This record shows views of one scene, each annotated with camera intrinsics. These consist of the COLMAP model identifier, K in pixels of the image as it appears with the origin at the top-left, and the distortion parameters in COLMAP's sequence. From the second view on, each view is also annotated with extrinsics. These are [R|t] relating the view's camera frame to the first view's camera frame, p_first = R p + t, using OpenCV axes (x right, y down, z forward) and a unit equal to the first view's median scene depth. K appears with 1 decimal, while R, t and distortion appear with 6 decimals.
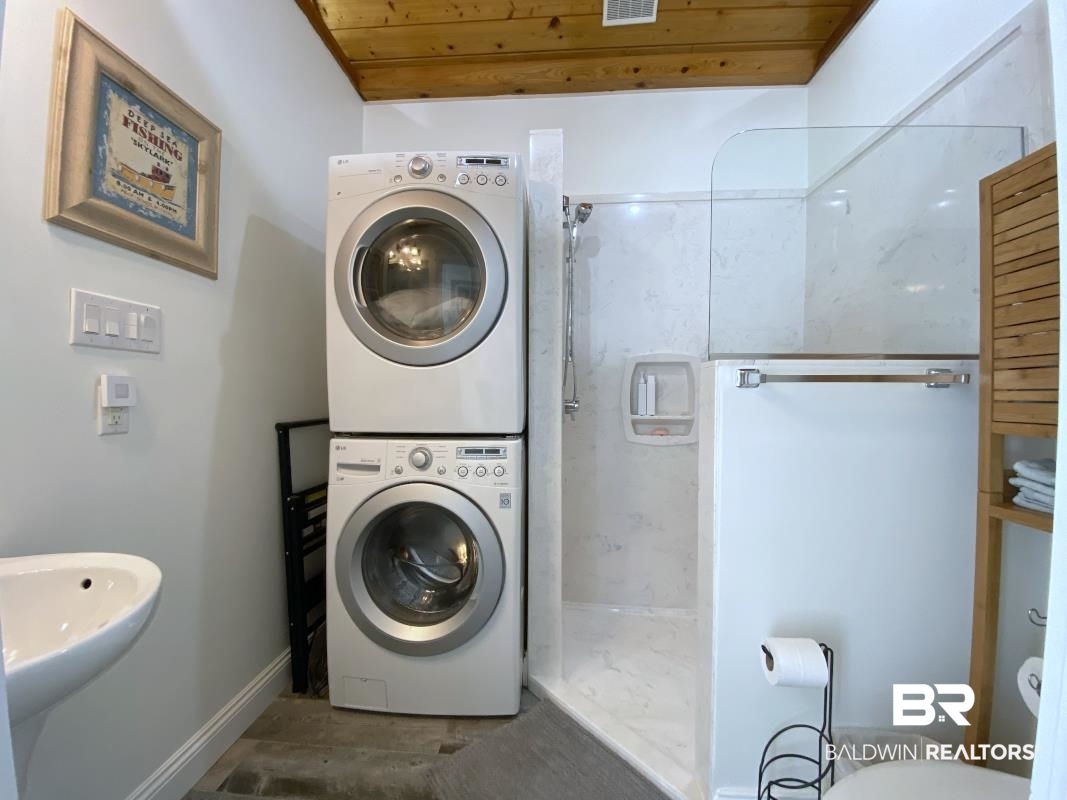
lens RADIAL K [[424.7, 0, 532.5], [0, 424.7, 395.5], [0, 0, 1]] dist [-0.022052, -0.002420]
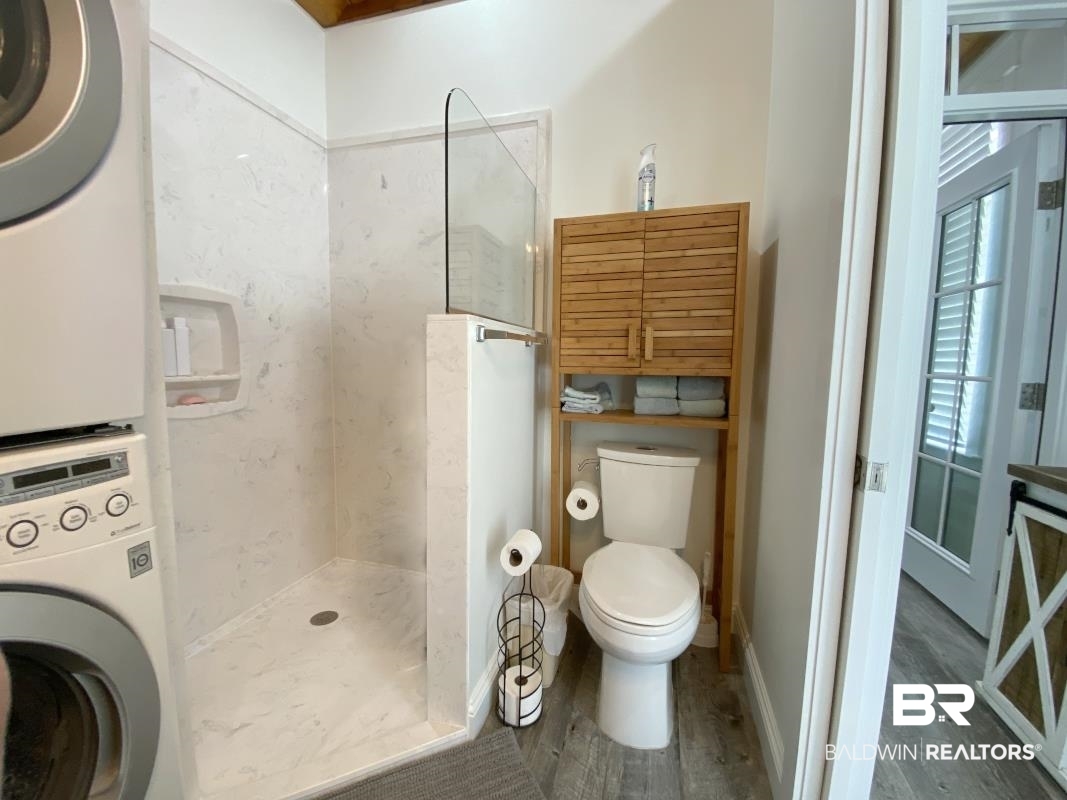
lens RADIAL K [[424.7, 0, 530.0], [0, 424.7, 400.6], [0, 0, 1]] dist [-0.022052, -0.002420]
pose [[0.201342, -0.097409, 0.974666, -0.310238], [-0.012821, 0.994696, 0.102059, 0.011041], [-0.979437, -0.033045, 0.199025, 0.356363]]
